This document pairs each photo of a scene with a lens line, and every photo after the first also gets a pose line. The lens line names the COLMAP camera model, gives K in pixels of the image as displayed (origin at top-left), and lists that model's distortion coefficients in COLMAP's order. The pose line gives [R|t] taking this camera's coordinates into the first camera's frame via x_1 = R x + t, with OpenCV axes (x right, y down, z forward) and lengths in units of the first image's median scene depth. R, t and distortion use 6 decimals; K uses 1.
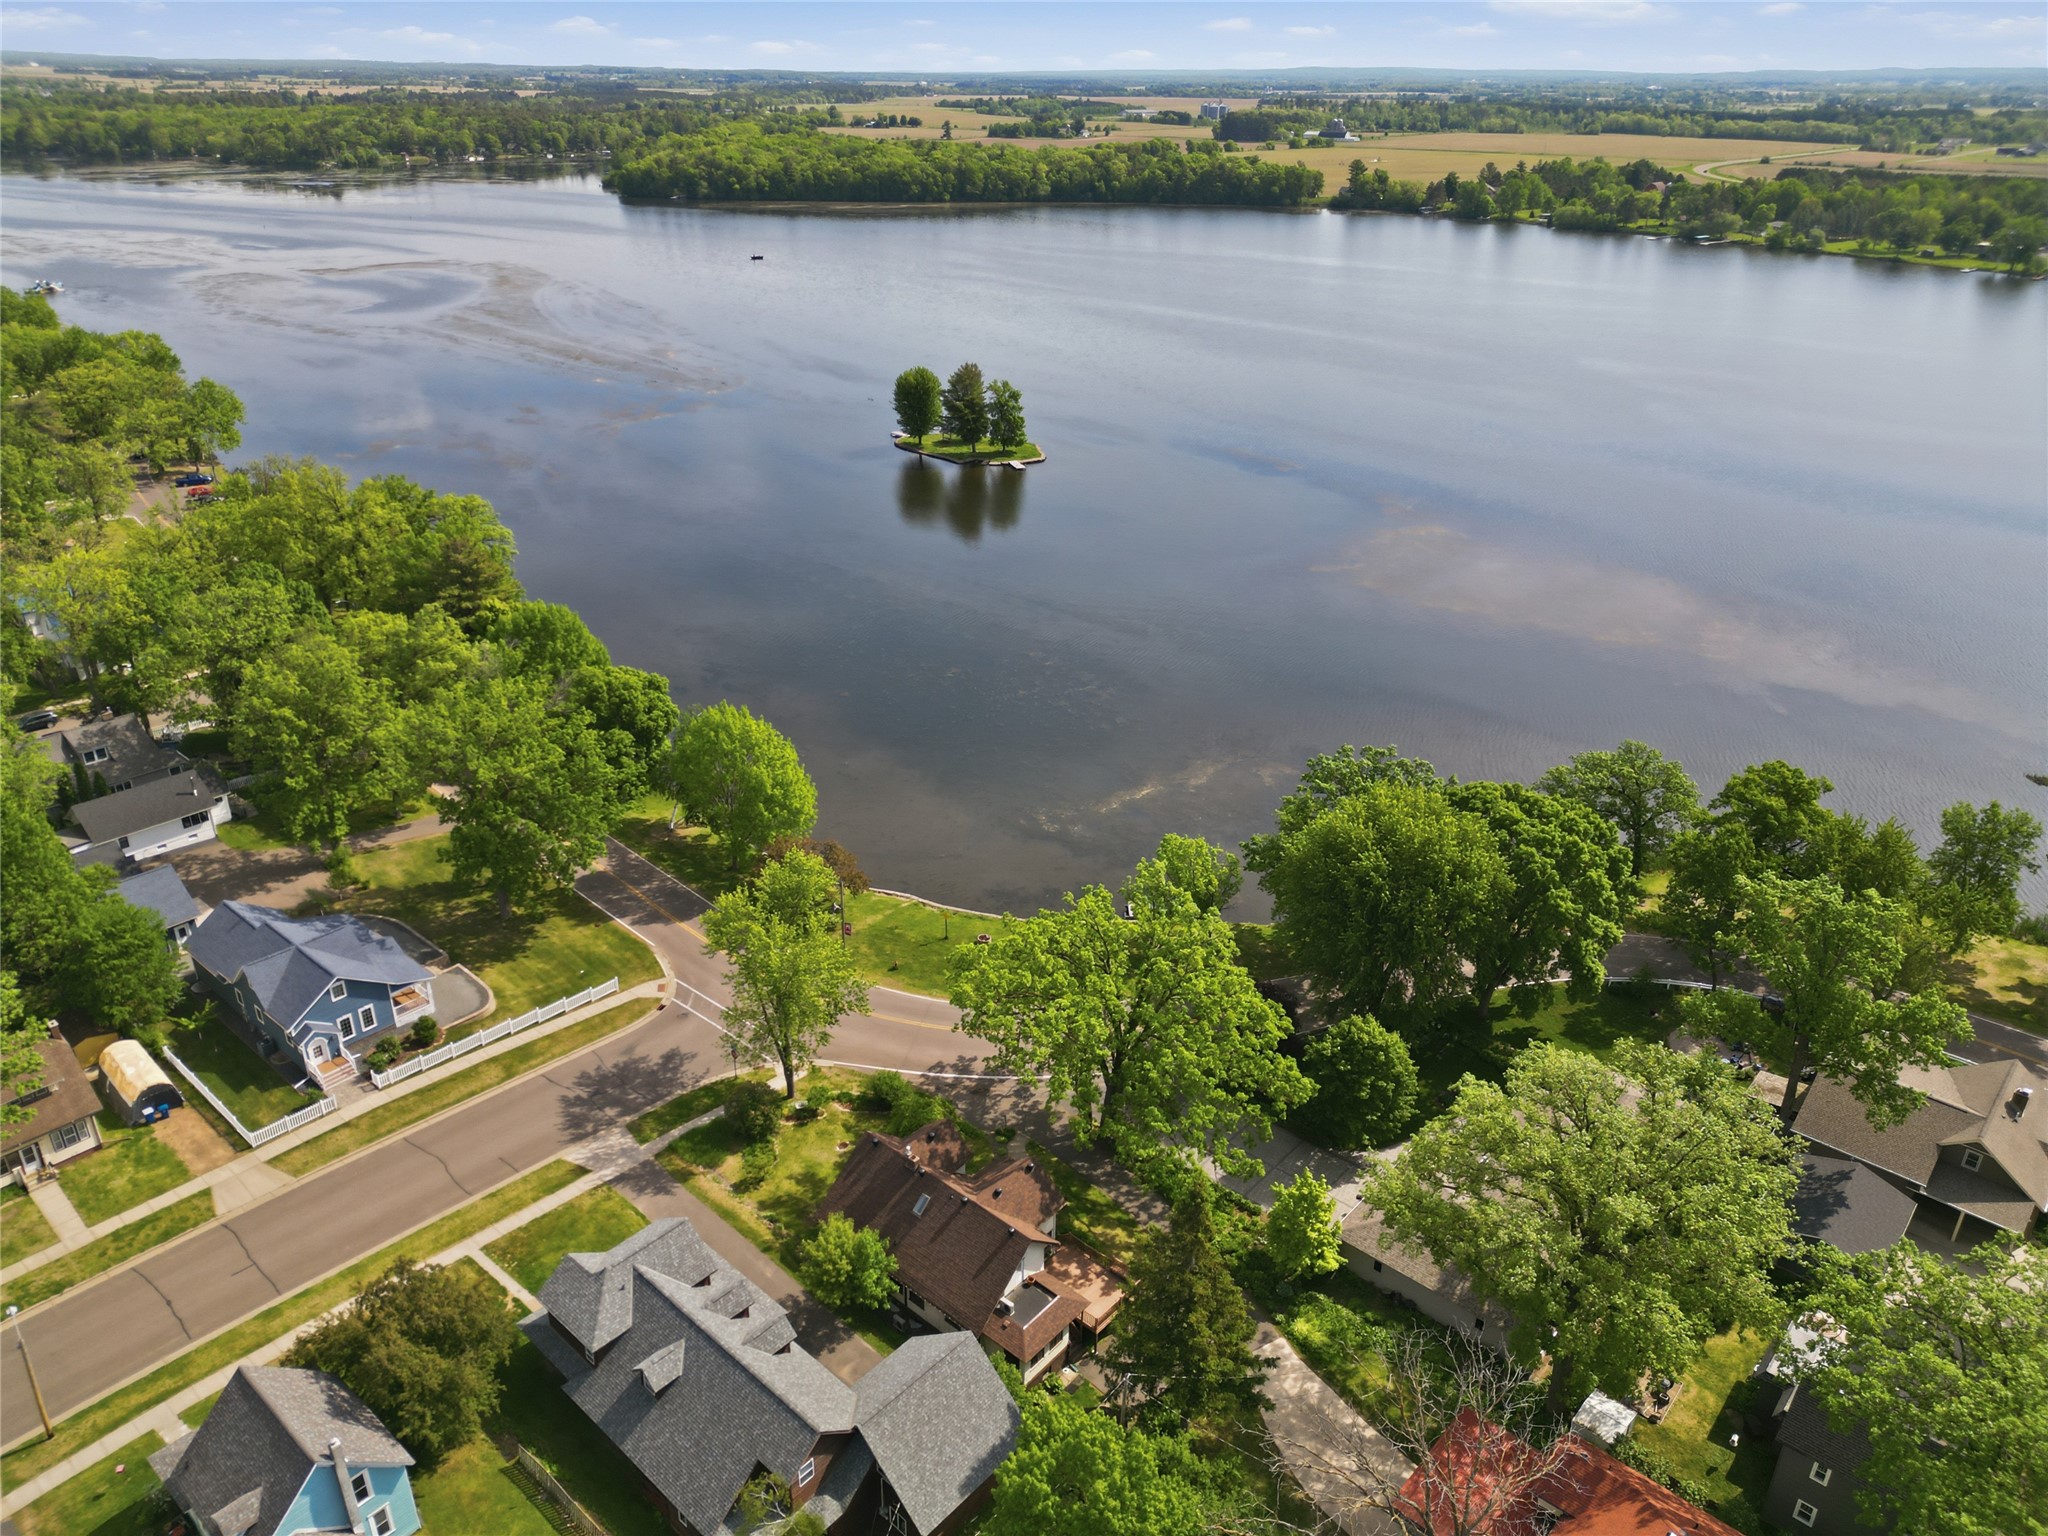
lens RADIAL K [[1421.2, 0, 1012.1], [0, 1421.2, 781.9], [0, 0, 1]] dist [0.069603, -0.055024]
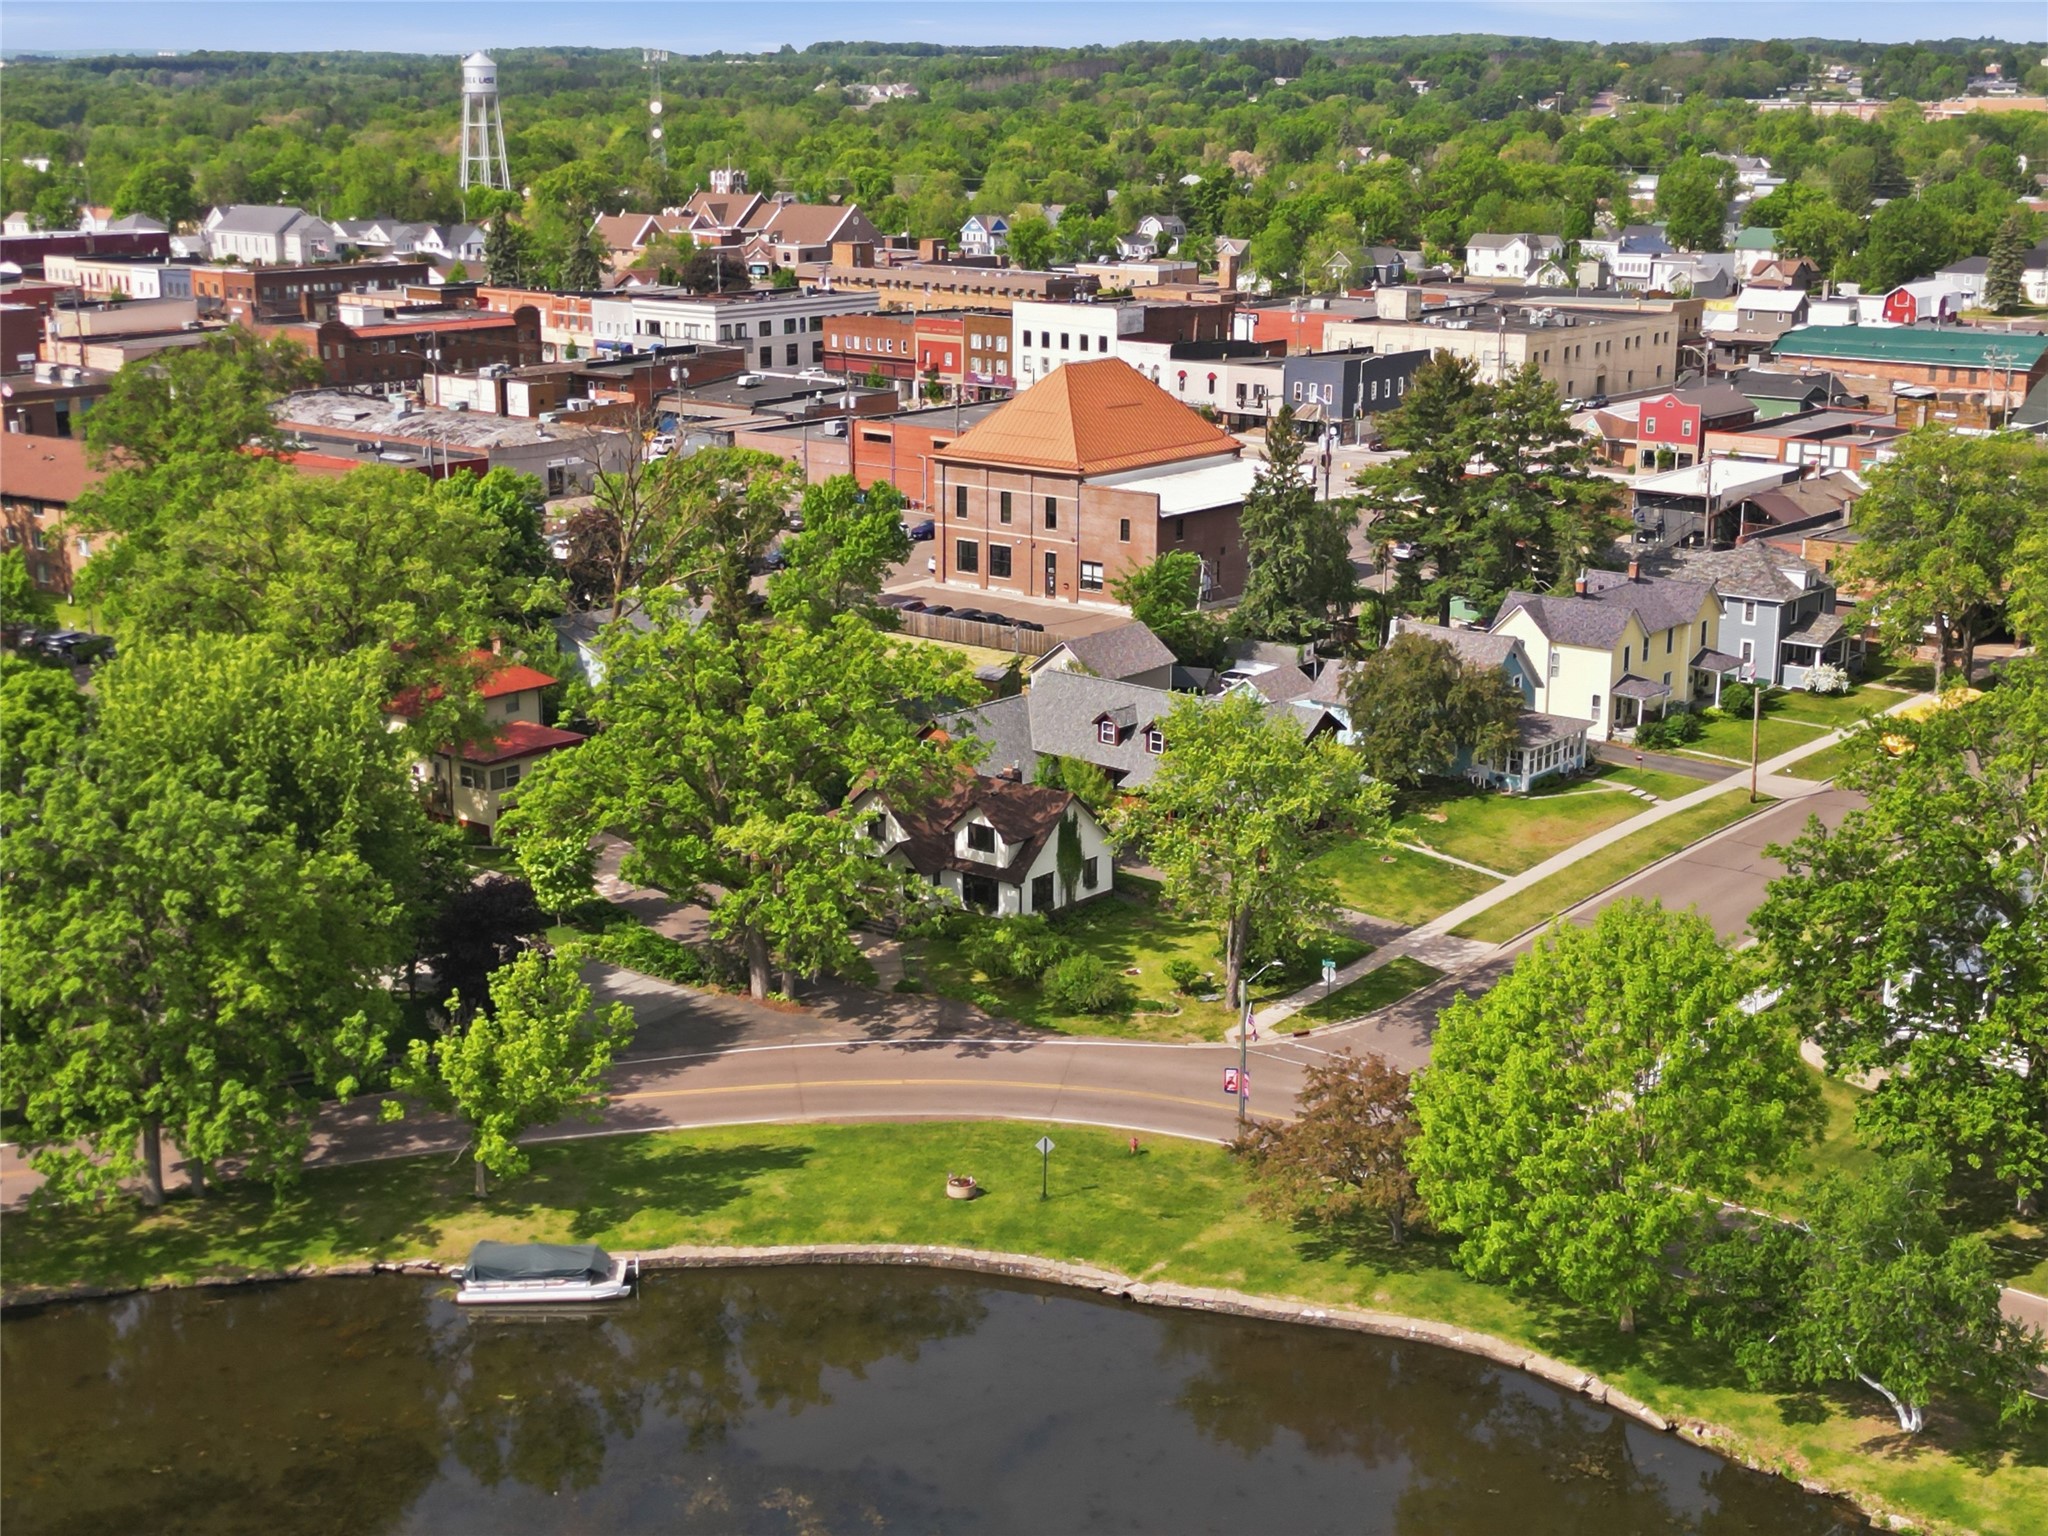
lens RADIAL K [[2902.9, 0, 1024.0], [0, 2902.9, 768.0], [0, 0, 1]] dist [0.108180, -0.071026]
pose [[-0.998616, -0.006613, -0.052168, 0.010454], [-0.038569, 0.766450, 0.641145, -0.609477], [0.035745, 0.642270, -0.765644, 1.637647]]
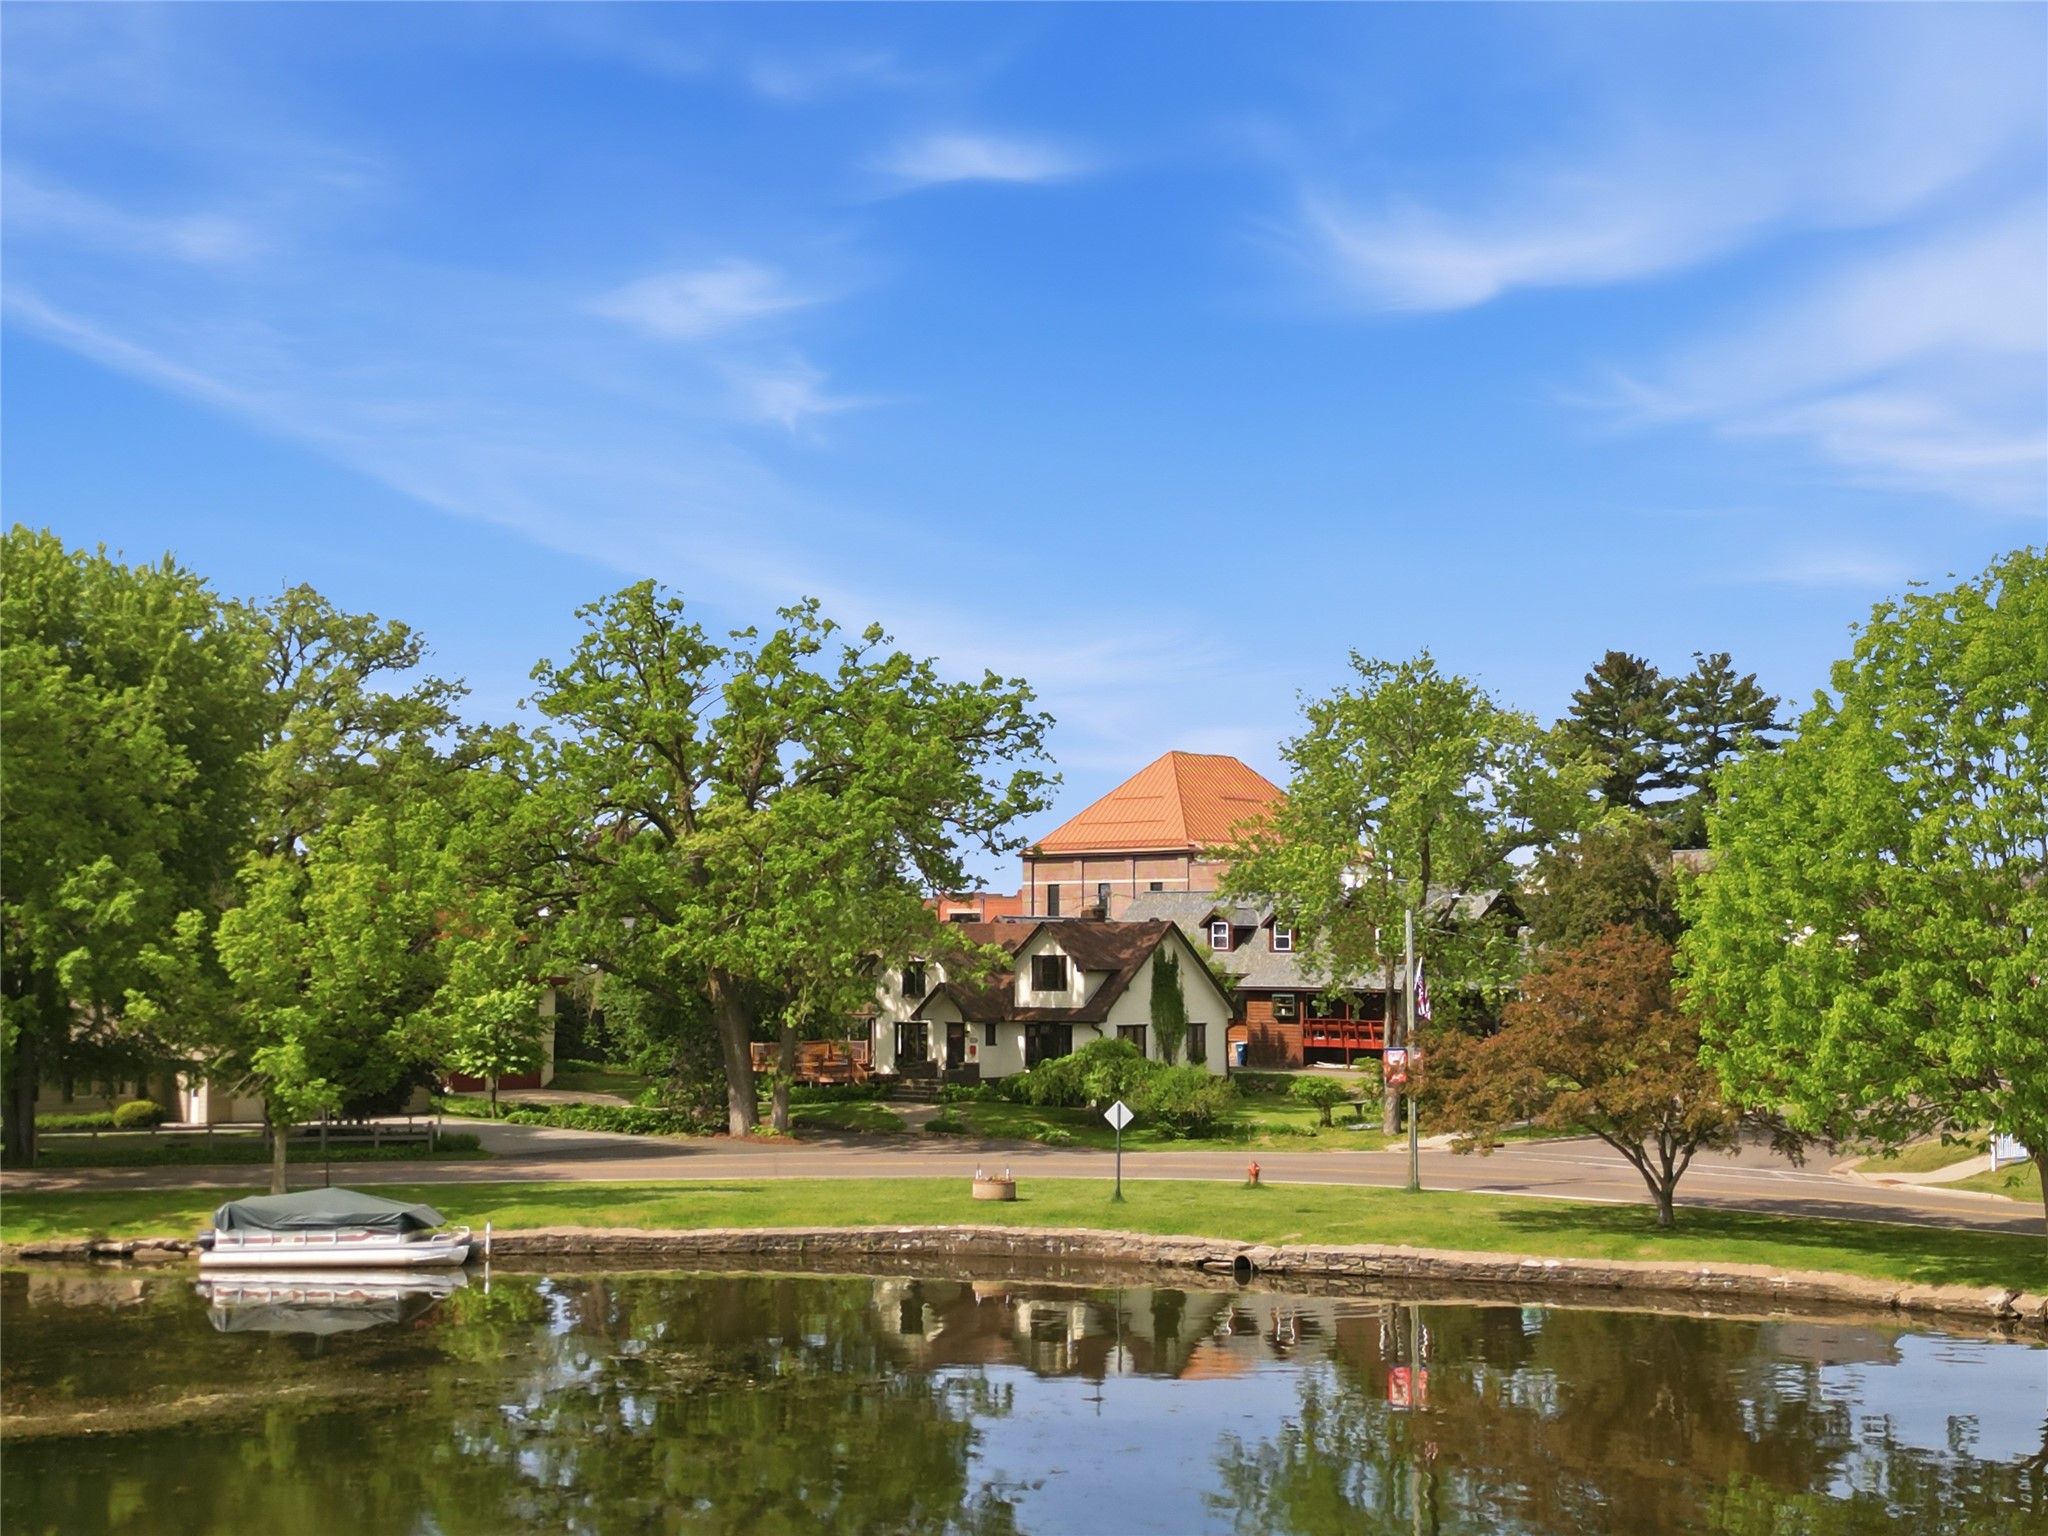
lens RADIAL K [[2902.9, 0, 1024.0], [0, 2902.9, 768.0], [0, 0, 1]] dist [0.108180, -0.071026]
pose [[-0.999862, -0.016193, -0.003684, -0.022547], [-0.016388, 0.926198, 0.376681, -0.215078], [-0.002688, 0.376690, -0.926336, 1.549037]]
